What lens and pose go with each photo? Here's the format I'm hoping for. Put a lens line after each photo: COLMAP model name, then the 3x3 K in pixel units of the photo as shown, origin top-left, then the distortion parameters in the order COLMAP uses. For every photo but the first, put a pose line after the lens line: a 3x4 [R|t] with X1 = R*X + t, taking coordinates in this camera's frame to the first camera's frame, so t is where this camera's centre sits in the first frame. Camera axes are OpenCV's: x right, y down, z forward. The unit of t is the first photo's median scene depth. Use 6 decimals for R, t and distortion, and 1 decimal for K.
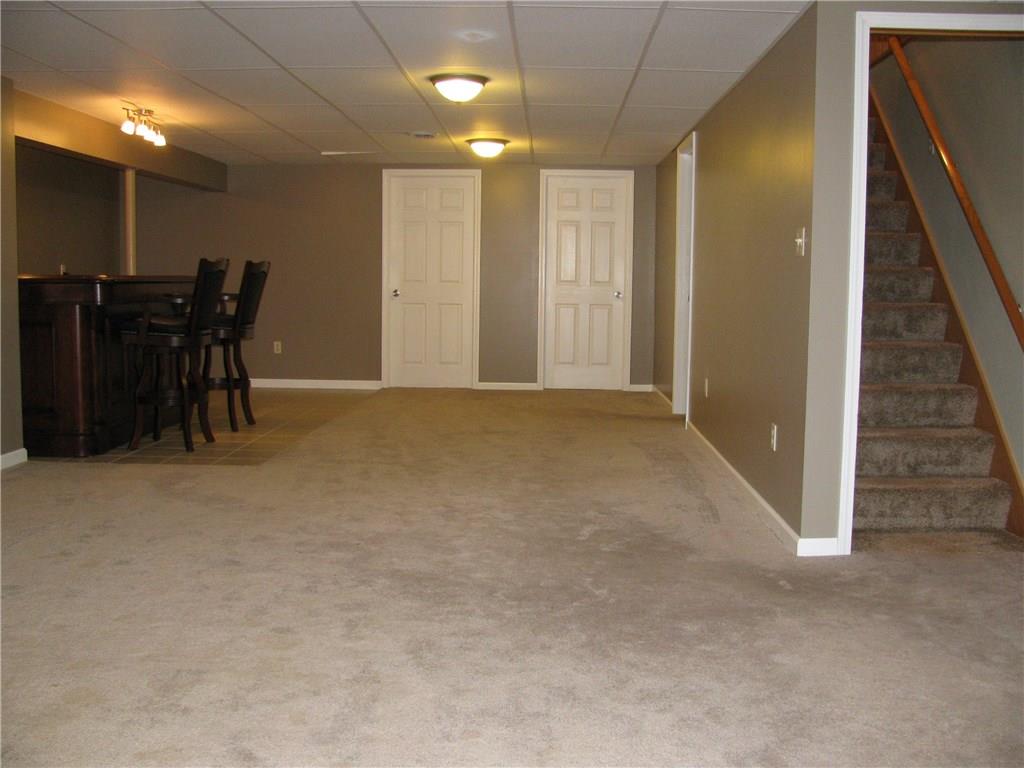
lens RADIAL K [[1068.0, 0, 512.2], [0, 1068.0, 384.3], [0, 0, 1]] dist [-0.103815, 0.000000]
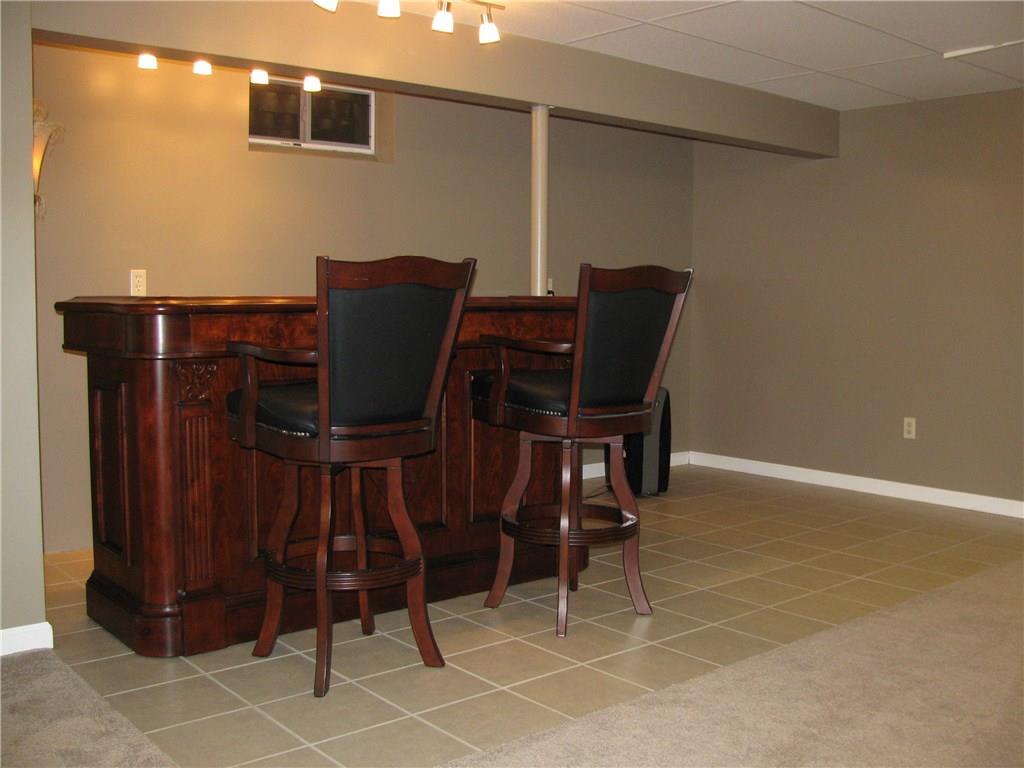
lens RADIAL K [[1068.0, 0, 511.2], [0, 1068.0, 380.5], [0, 0, 1]] dist [-0.103815, 0.000000]
pose [[0.685430, 0.059814, -0.725678, 0.048472], [-0.079013, 0.996845, 0.007535, -0.061170], [0.723839, 0.052173, 0.687994, 0.596222]]
